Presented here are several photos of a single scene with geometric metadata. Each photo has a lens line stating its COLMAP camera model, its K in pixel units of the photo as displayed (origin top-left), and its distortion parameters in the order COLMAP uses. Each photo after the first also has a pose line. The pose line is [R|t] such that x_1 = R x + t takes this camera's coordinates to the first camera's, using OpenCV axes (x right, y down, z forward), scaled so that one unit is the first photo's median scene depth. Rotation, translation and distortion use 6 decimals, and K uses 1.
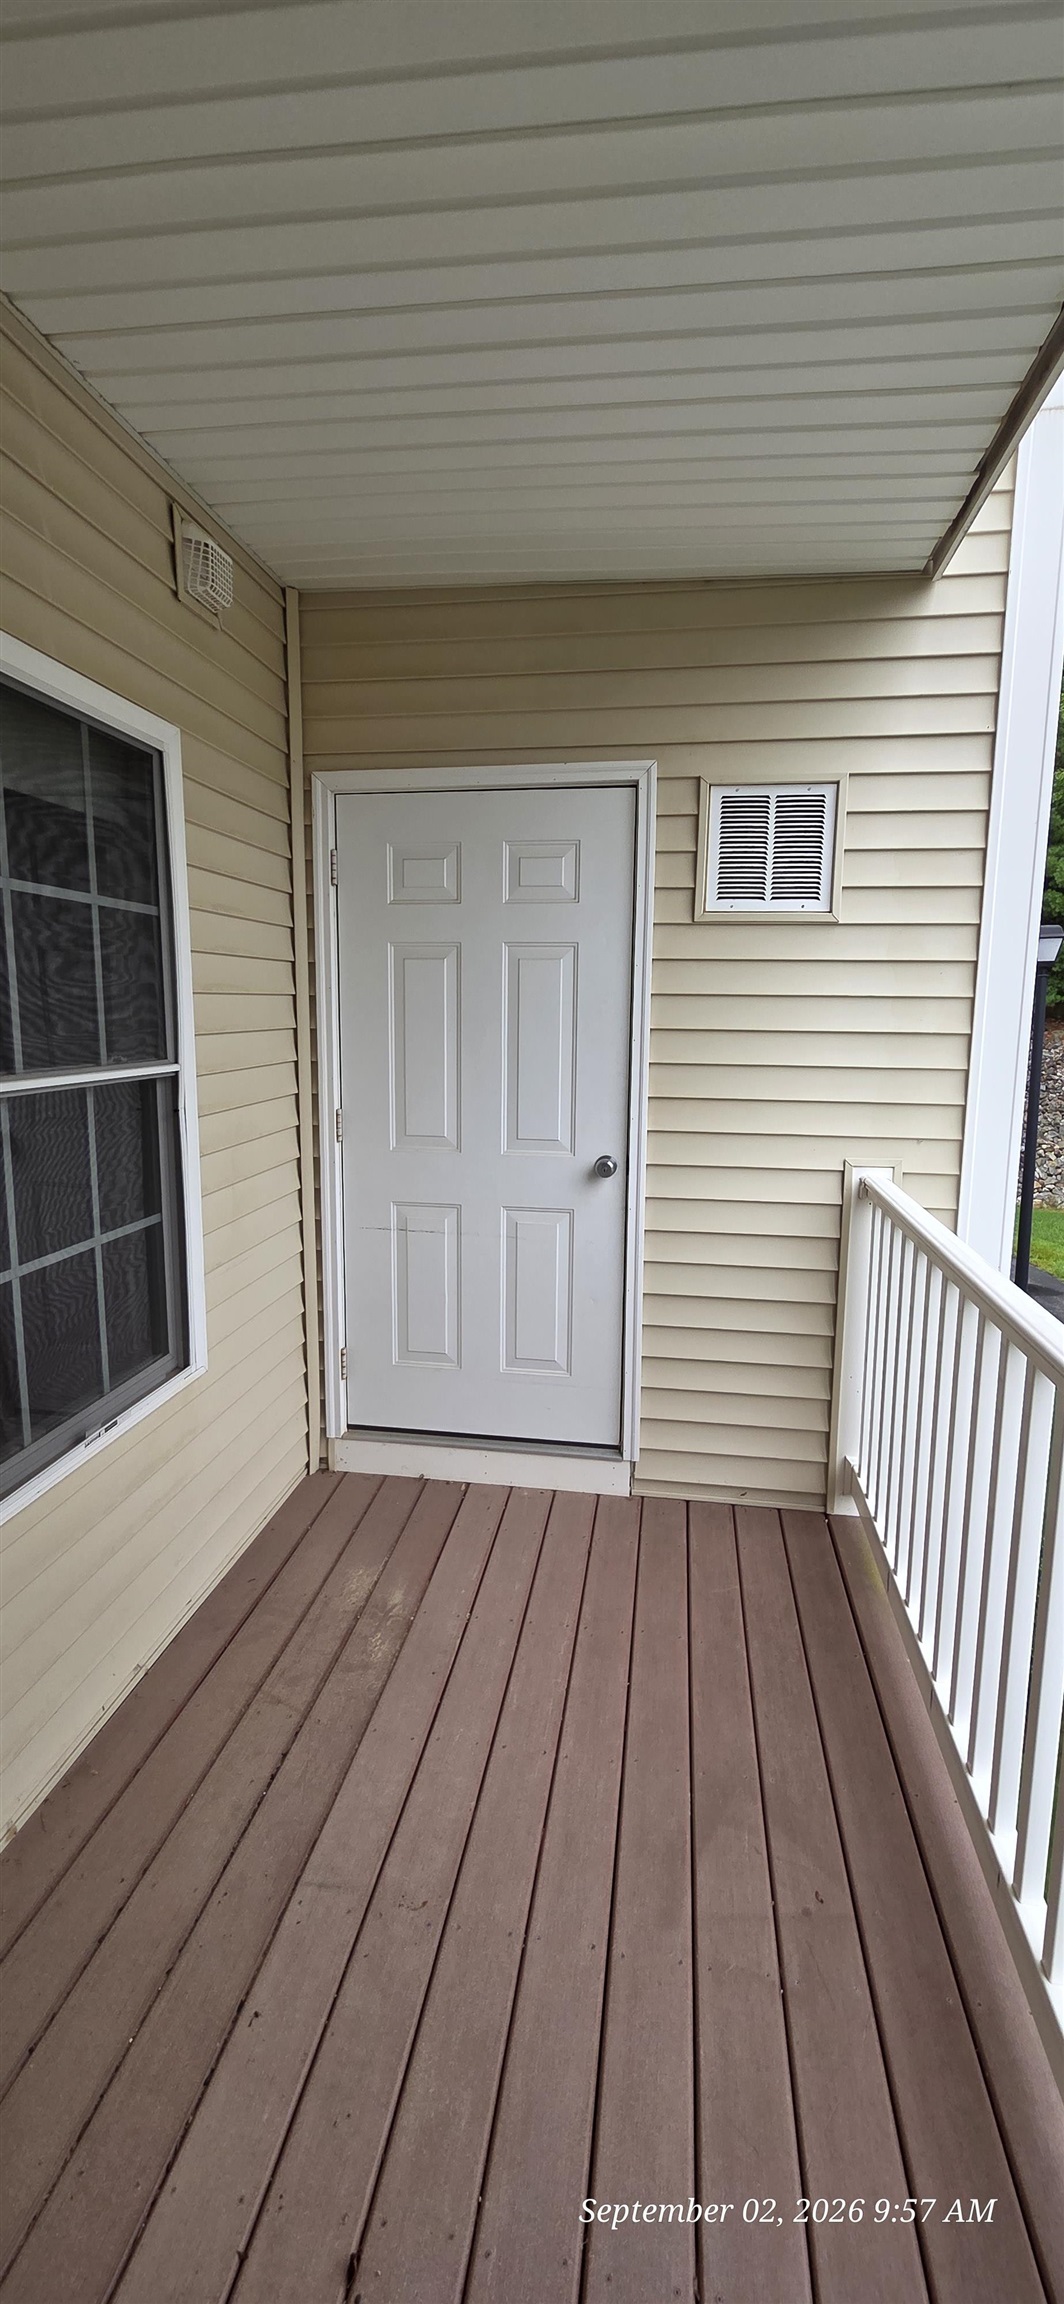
lens RADIAL K [[943.1, 0, 540.9], [0, 943.1, 1147.8], [0, 0, 1]] dist [0.004545, -0.001813]
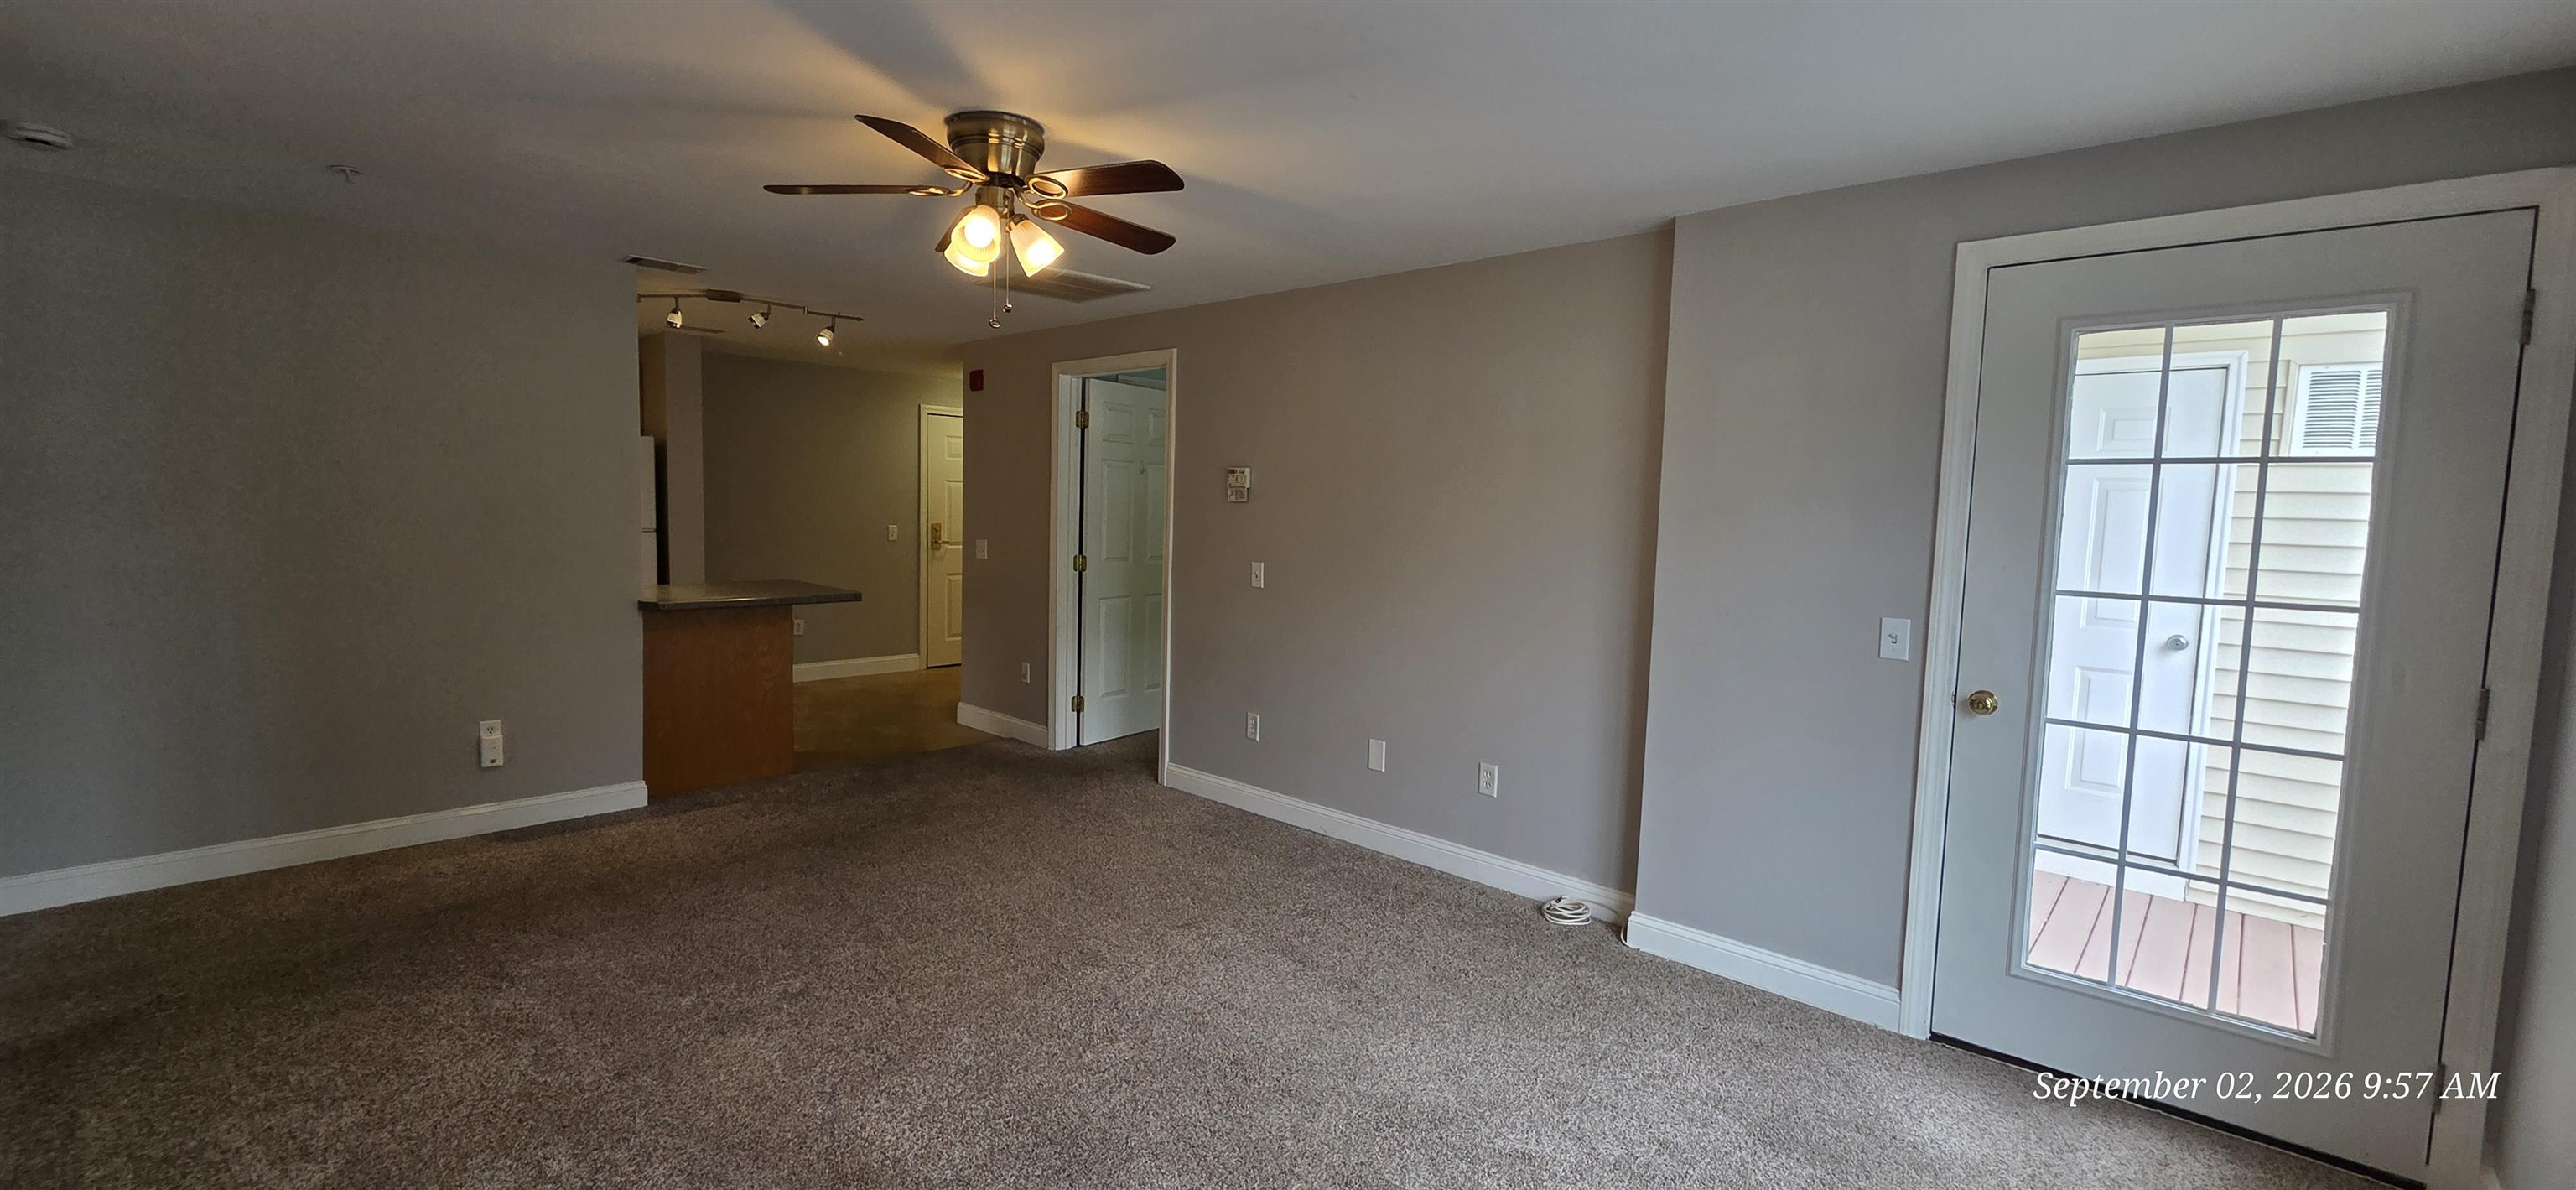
lens RADIAL K [[1054.4, 0, 1291.1], [0, 1054.4, 591.0], [0, 0, 1]] dist [0.004545, -0.001813]
pose [[0.819029, 0.061191, -0.570480, -0.111554], [-0.100378, 0.994244, -0.037466, 0.129729], [0.564903, 0.087949, 0.820457, -0.949713]]
